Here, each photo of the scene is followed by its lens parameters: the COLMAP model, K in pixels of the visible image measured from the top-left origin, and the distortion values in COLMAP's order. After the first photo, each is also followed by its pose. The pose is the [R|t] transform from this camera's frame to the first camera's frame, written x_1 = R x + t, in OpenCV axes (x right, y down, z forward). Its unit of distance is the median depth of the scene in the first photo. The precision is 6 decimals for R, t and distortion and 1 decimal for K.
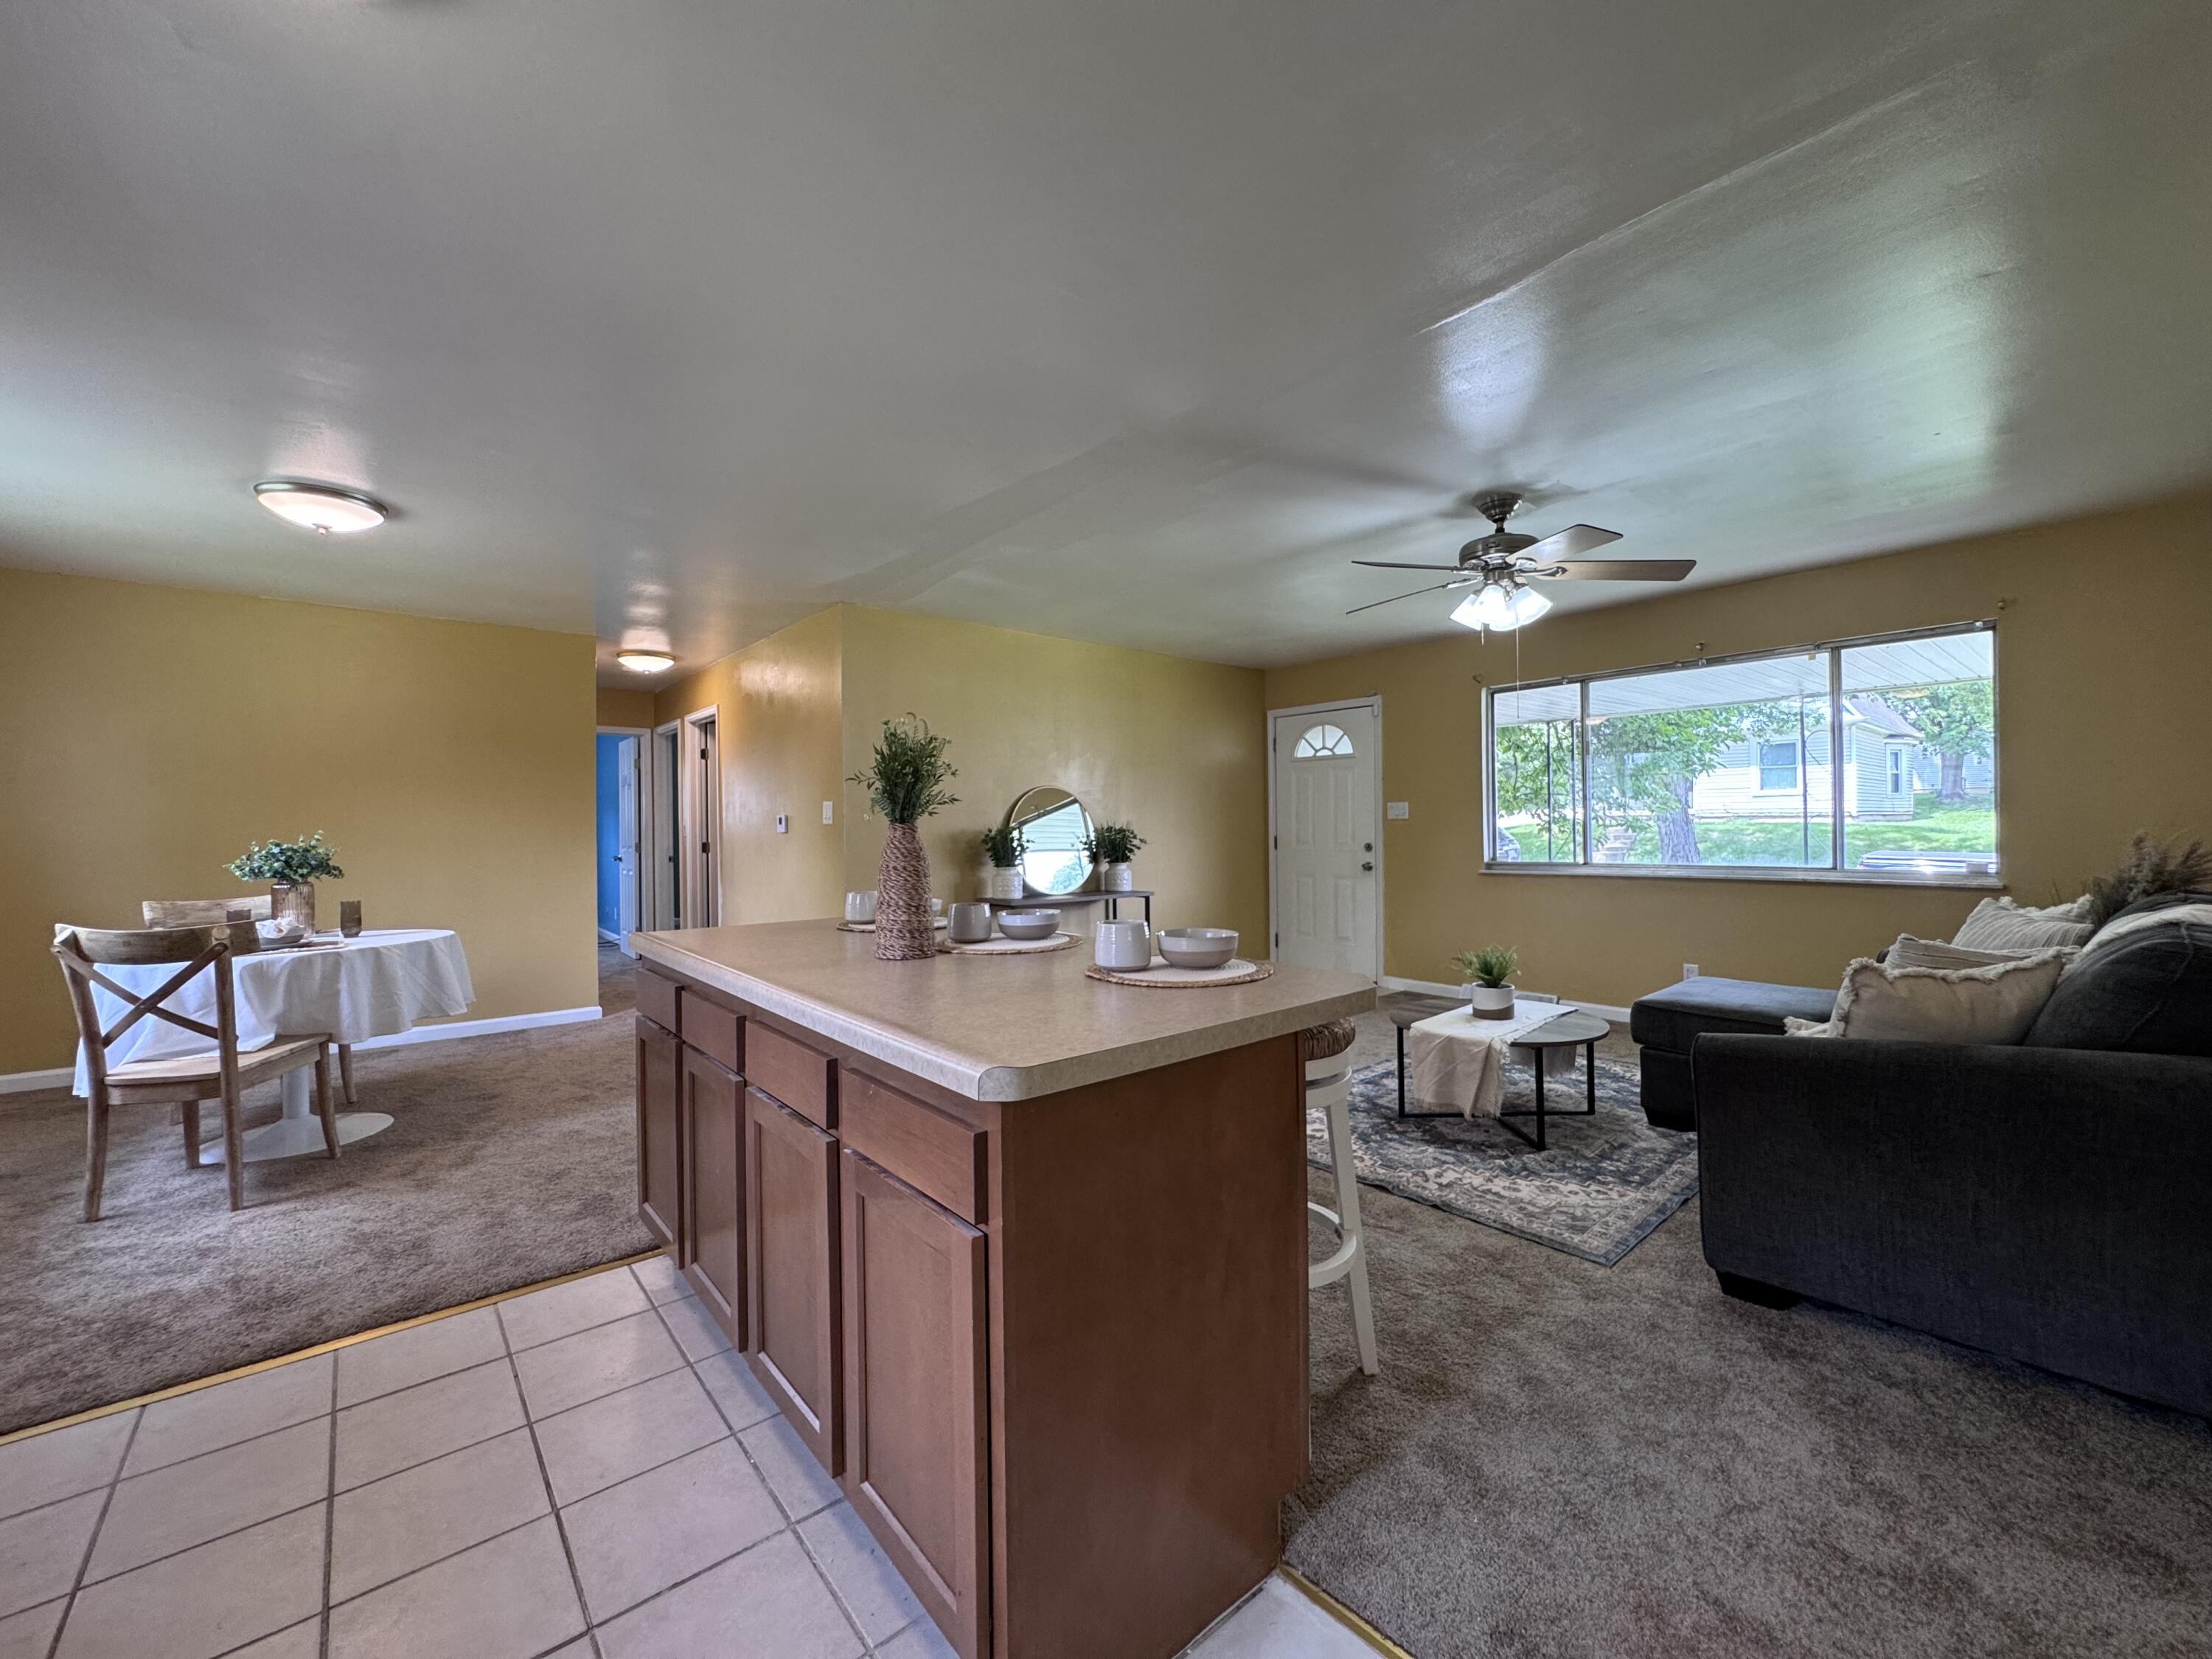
lens RADIAL K [[882.7, 0, 1105.5], [0, 882.7, 825.0], [0, 0, 1]] dist [-0.002639, 0.000861]
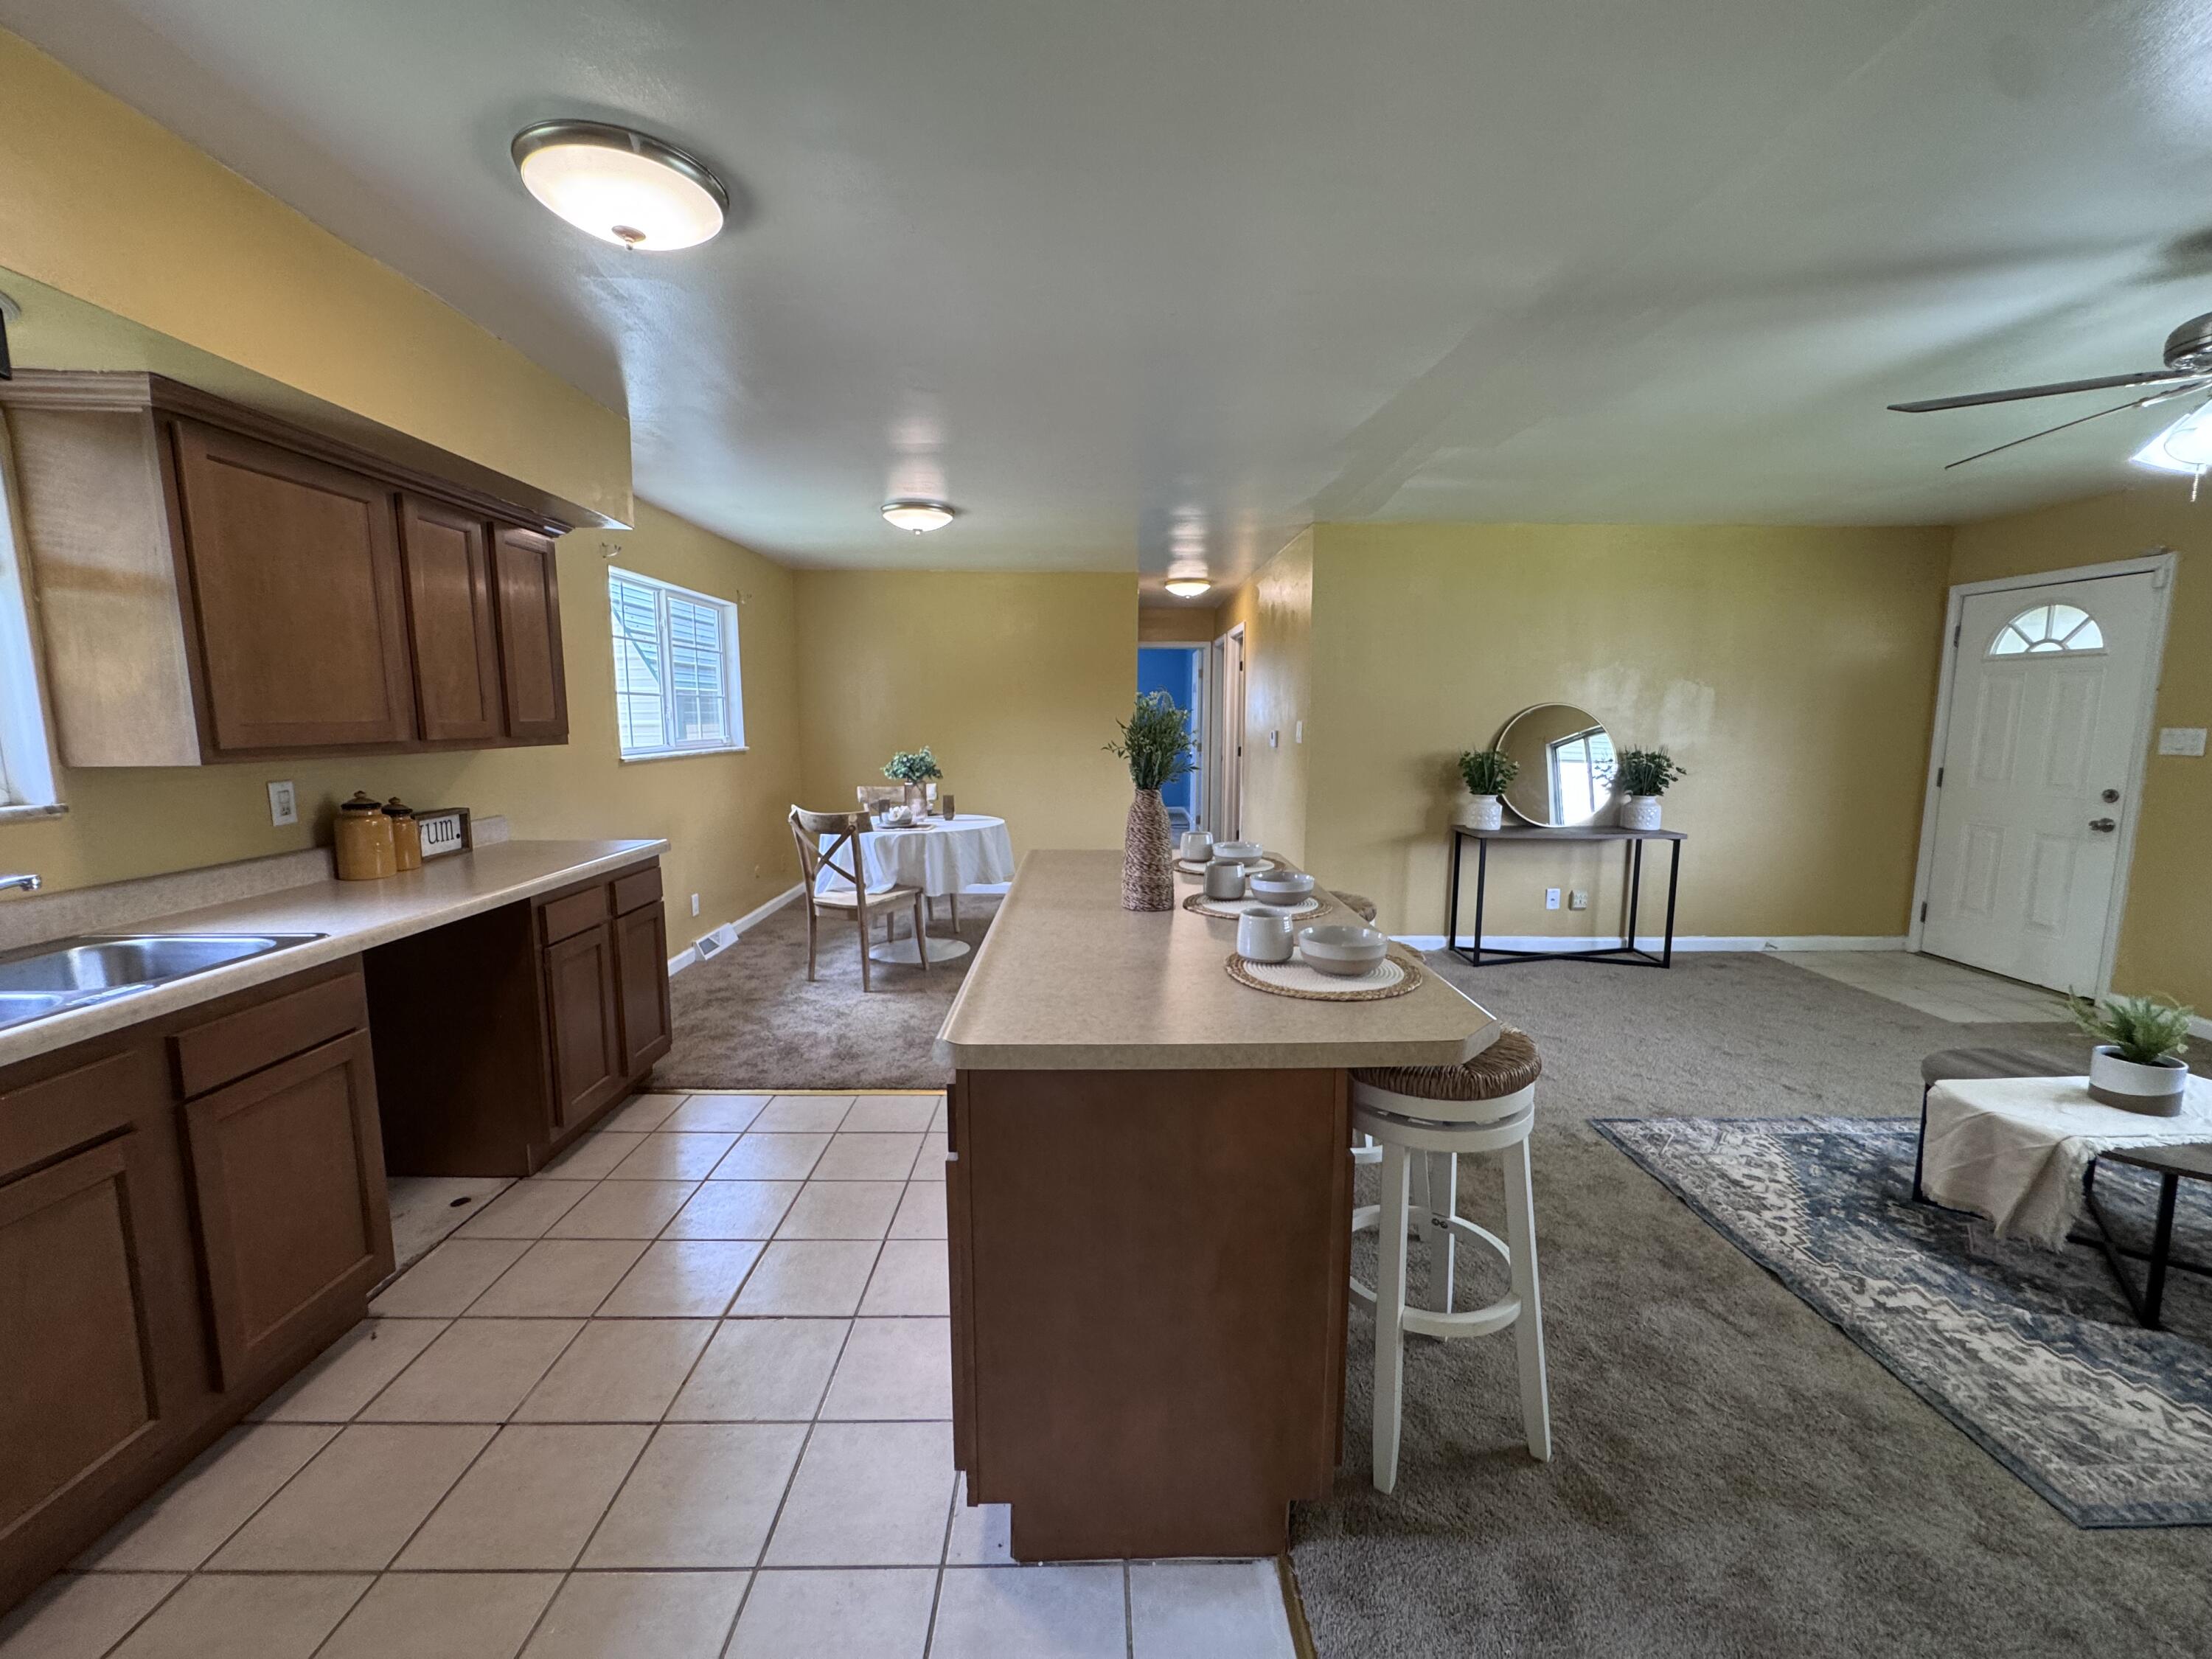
lens RADIAL K [[882.7, 0, 1105.5], [0, 882.7, 825.0], [0, 0, 1]] dist [-0.002639, 0.000861]
pose [[0.774660, 0.091325, -0.625749, 0.268046], [-0.009890, 0.991146, 0.132410, -0.064419], [0.632301, -0.096385, 0.768704, 0.069244]]
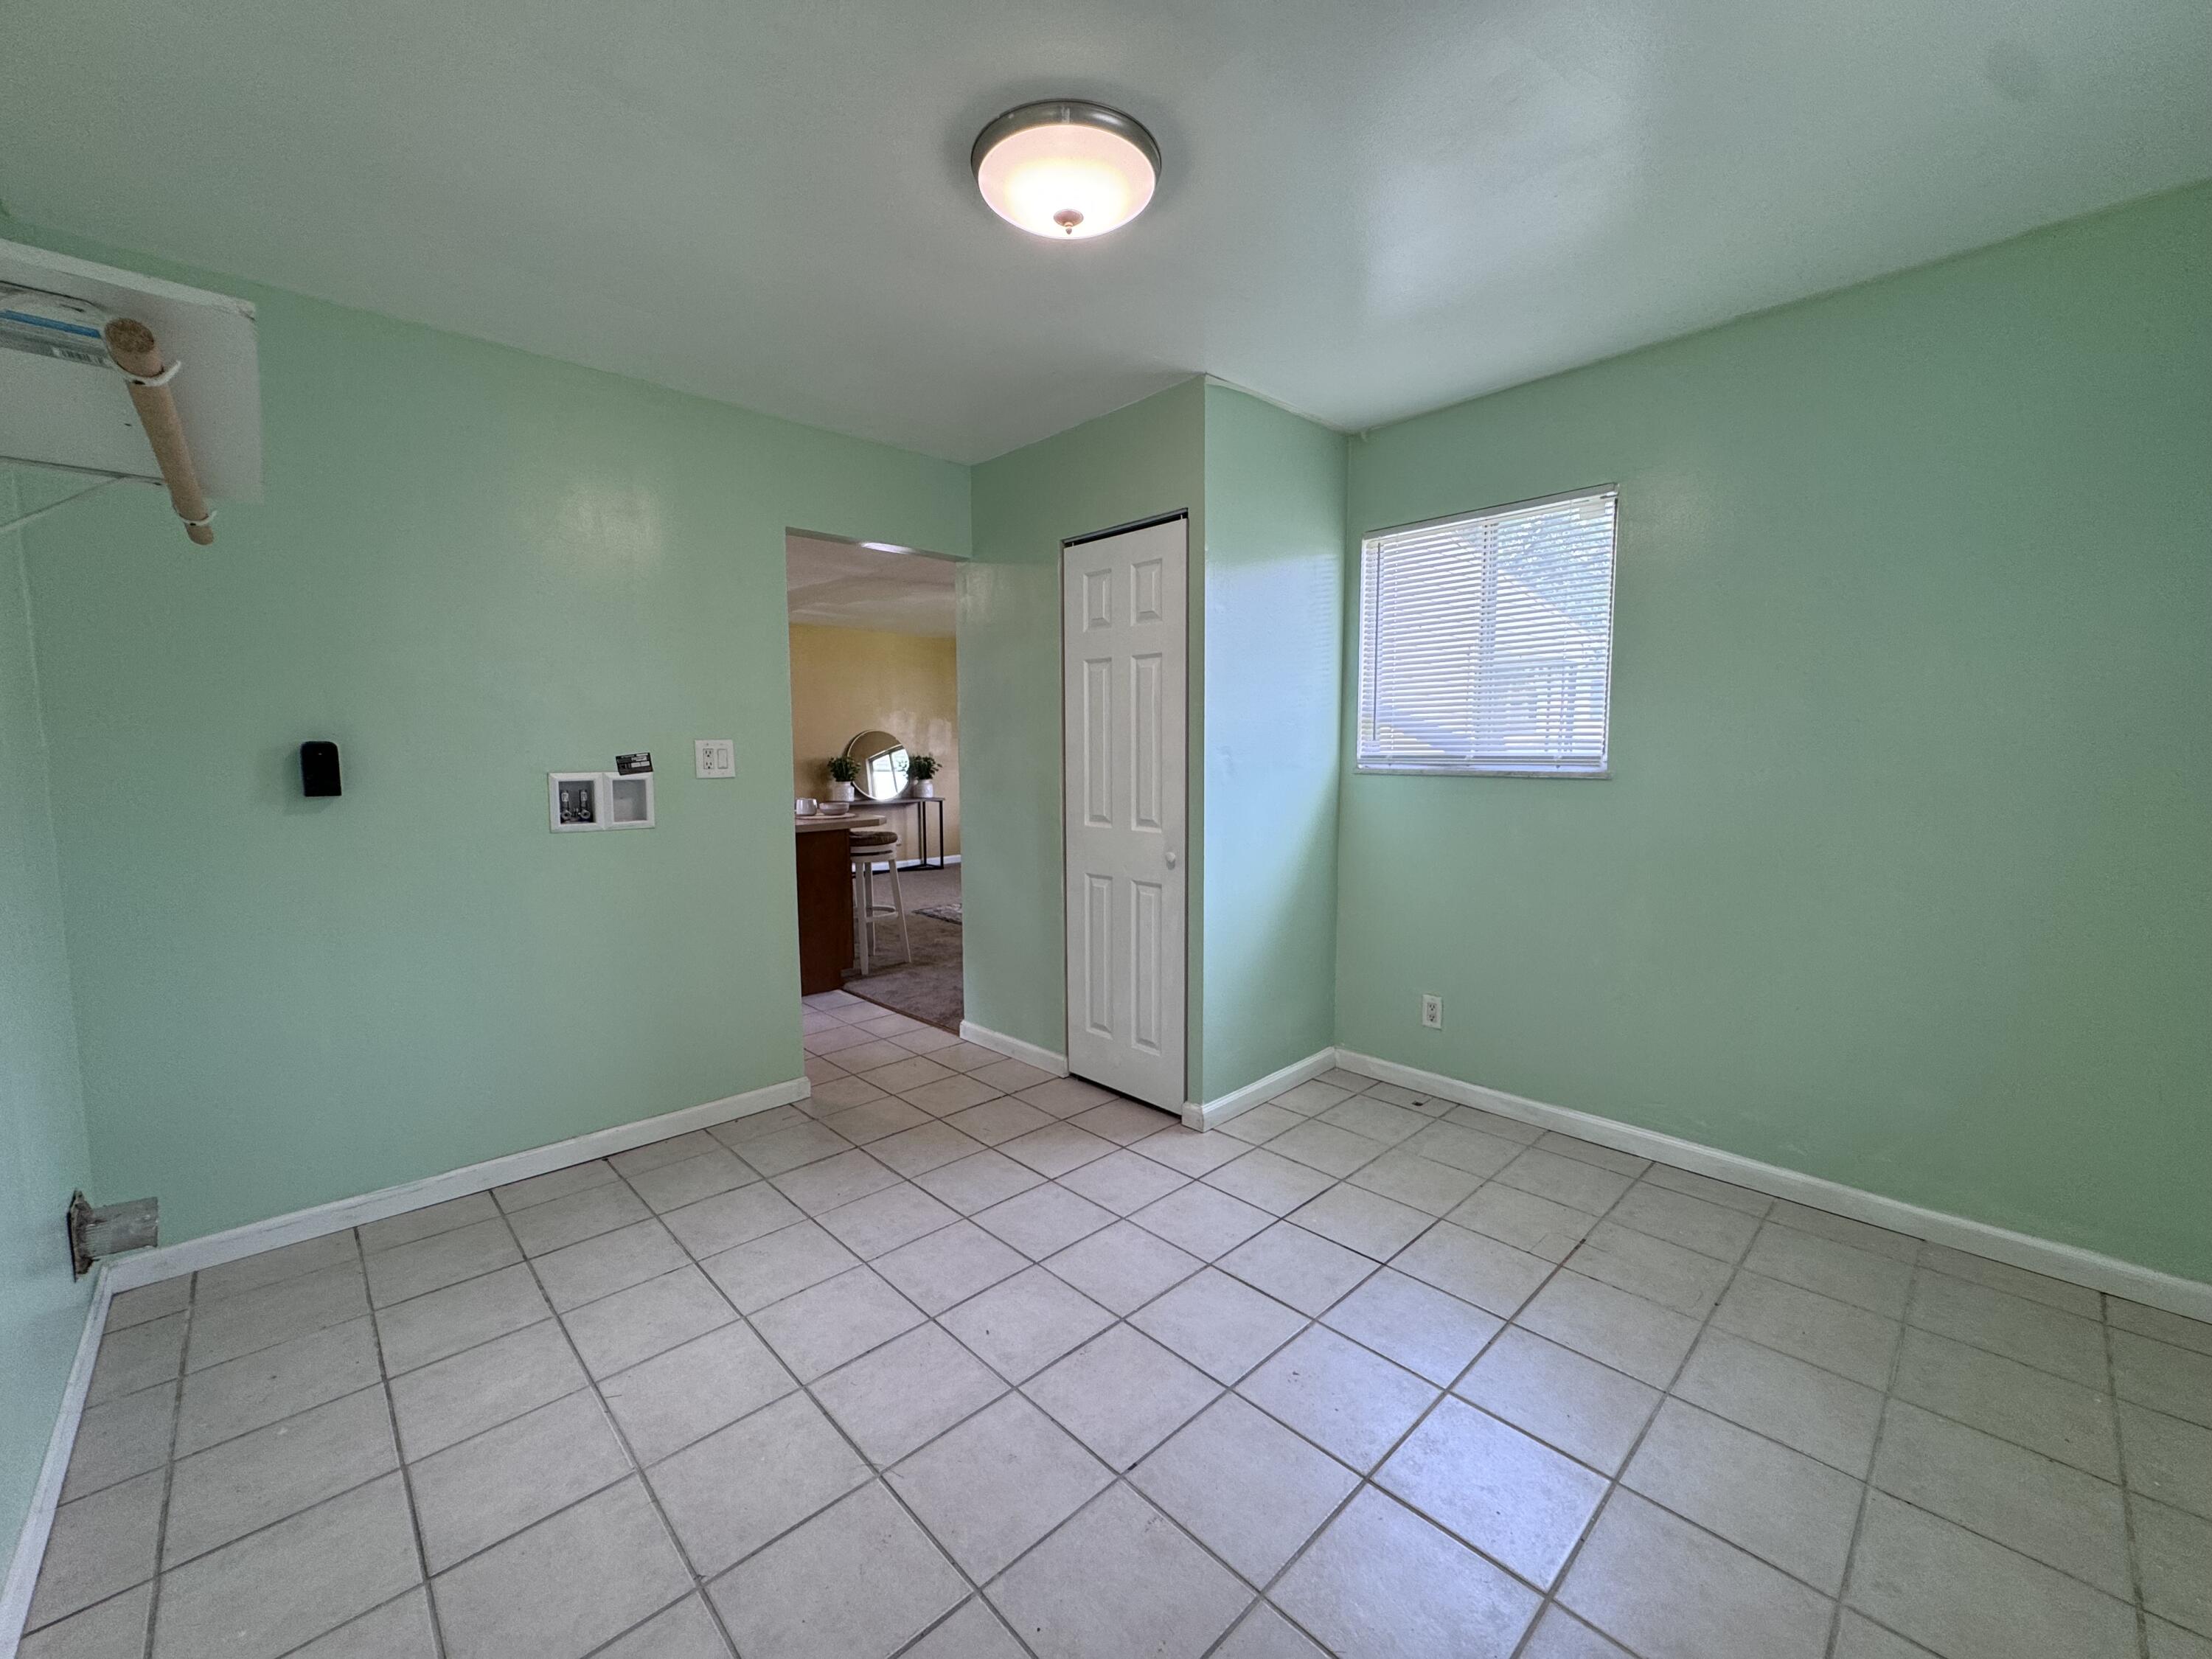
lens RADIAL K [[882.7, 0, 1105.5], [0, 882.7, 825.0], [0, 0, 1]] dist [-0.002639, 0.000861]
pose [[0.998223, 0.003642, 0.059481, 0.448600], [-0.009137, 0.995682, 0.092376, -0.043758], [-0.058887, -0.092755, 0.993946, -1.052005]]
